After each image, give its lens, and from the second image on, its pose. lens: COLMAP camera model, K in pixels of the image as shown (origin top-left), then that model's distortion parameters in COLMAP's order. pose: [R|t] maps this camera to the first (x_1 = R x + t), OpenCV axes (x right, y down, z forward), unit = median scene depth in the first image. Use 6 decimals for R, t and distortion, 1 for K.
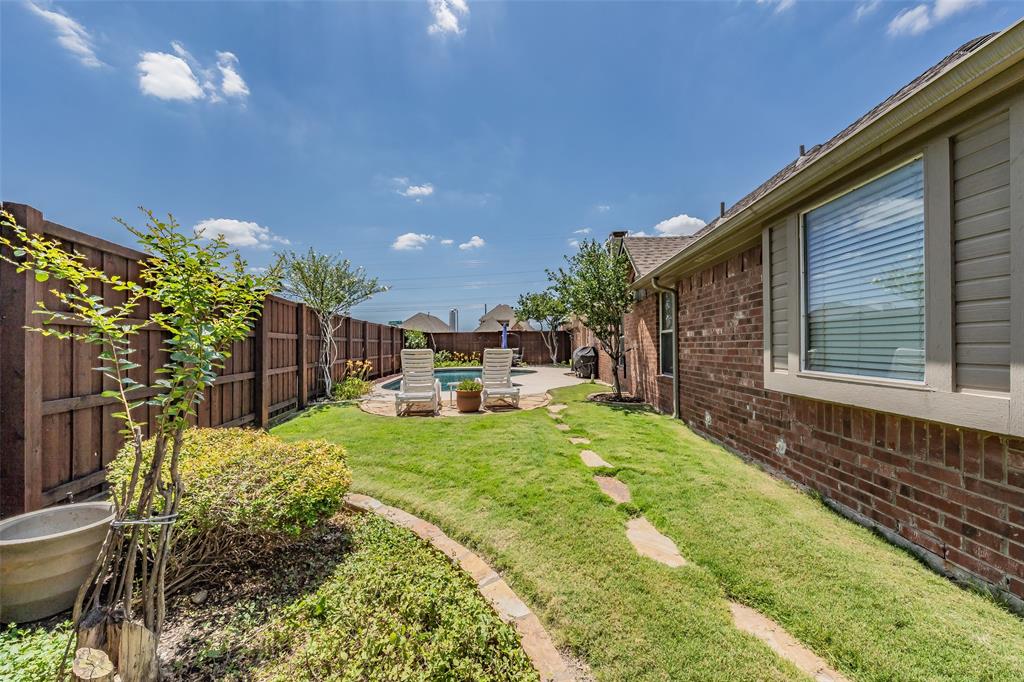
lens RADIAL K [[365.1, 0, 508.7], [0, 365.1, 346.1], [0, 0, 1]] dist [-0.000595, 0.000071]
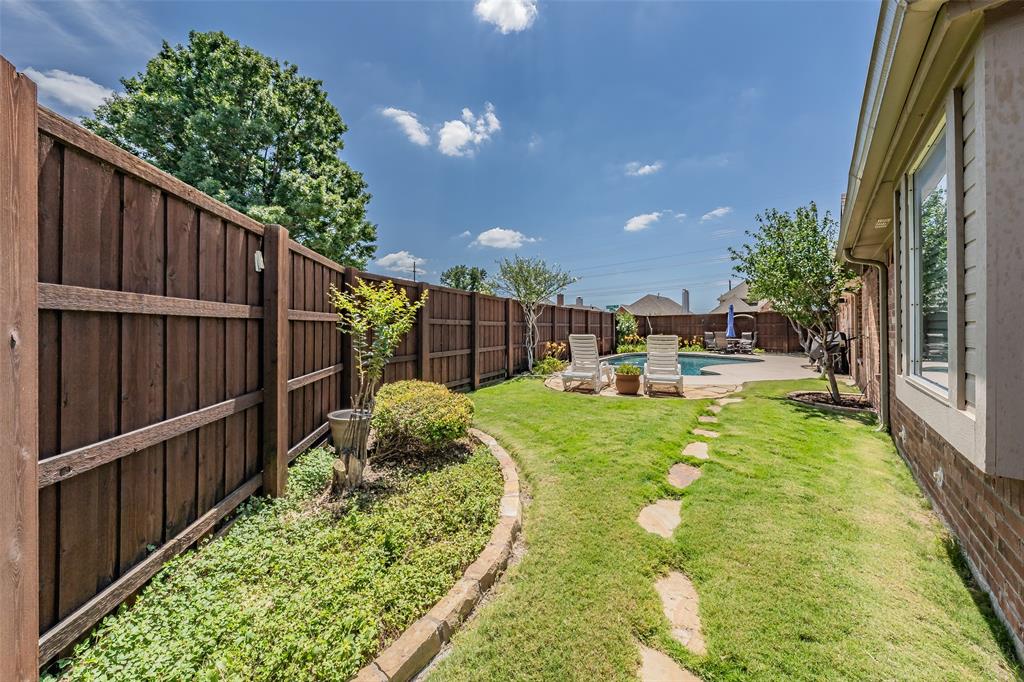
lens RADIAL K [[359.6, 0, 505.7], [0, 359.6, 335.5], [0, 0, 1]] dist [-0.000202, -0.000002]
pose [[0.806615, 0.015383, -0.590877, 0.217281], [-0.003365, 0.999765, 0.021434, -0.012191], [0.591067, -0.015301, 0.806477, -0.052011]]
